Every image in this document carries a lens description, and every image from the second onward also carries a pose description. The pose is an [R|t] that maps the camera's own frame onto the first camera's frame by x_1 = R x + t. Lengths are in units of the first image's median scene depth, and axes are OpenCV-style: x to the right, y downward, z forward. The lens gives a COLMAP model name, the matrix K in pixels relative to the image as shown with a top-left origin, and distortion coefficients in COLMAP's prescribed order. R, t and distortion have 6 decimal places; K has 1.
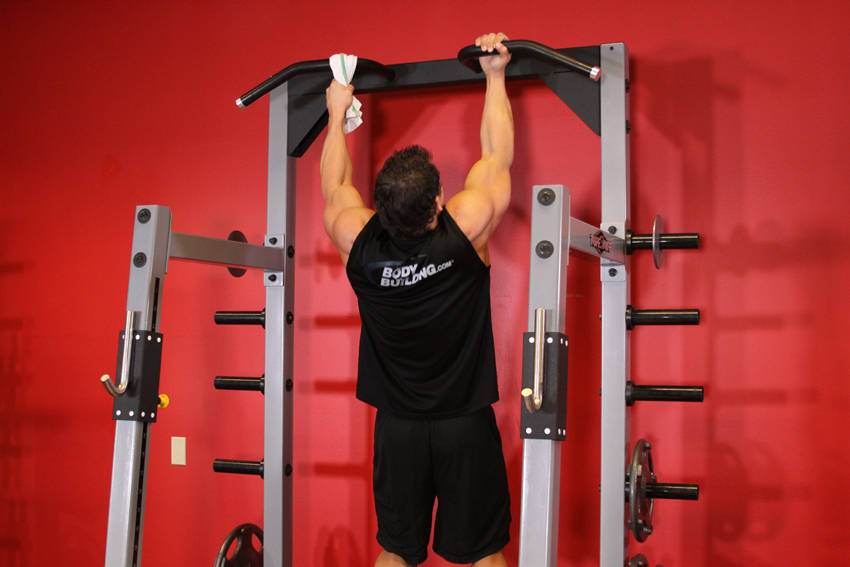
lens RADIAL K [[1133.0, 0, 425.0], [0, 1133.0, 283.5], [0, 0, 1]] dist [-0.150613, 0.124078]
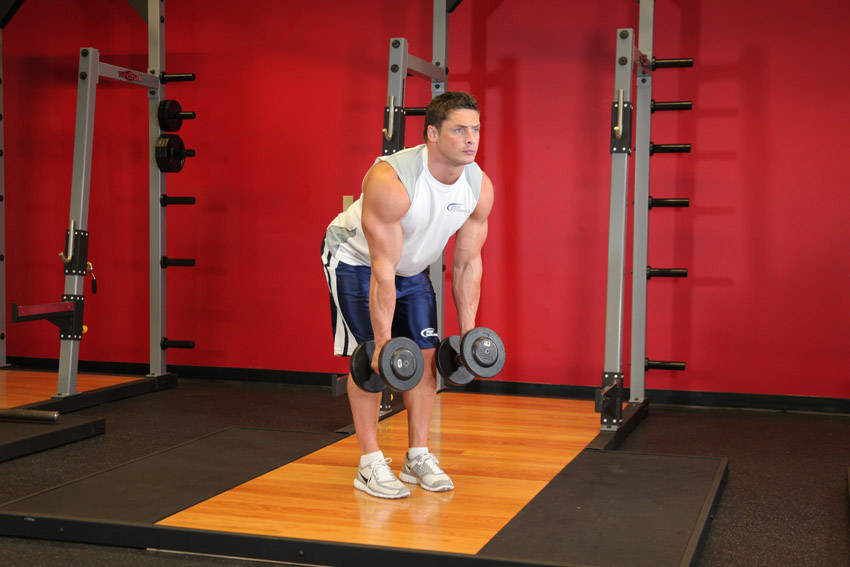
lens RADIAL K [[1133.0, 0, 425.0], [0, 1133.0, 283.5], [0, 0, 1]] dist [-0.150613, 0.124078]
pose [[0.998445, -0.001223, 0.055725, -0.307146], [-0.005218, 0.993318, 0.115294, 0.115834], [-0.055494, -0.115406, 0.991767, -0.868576]]
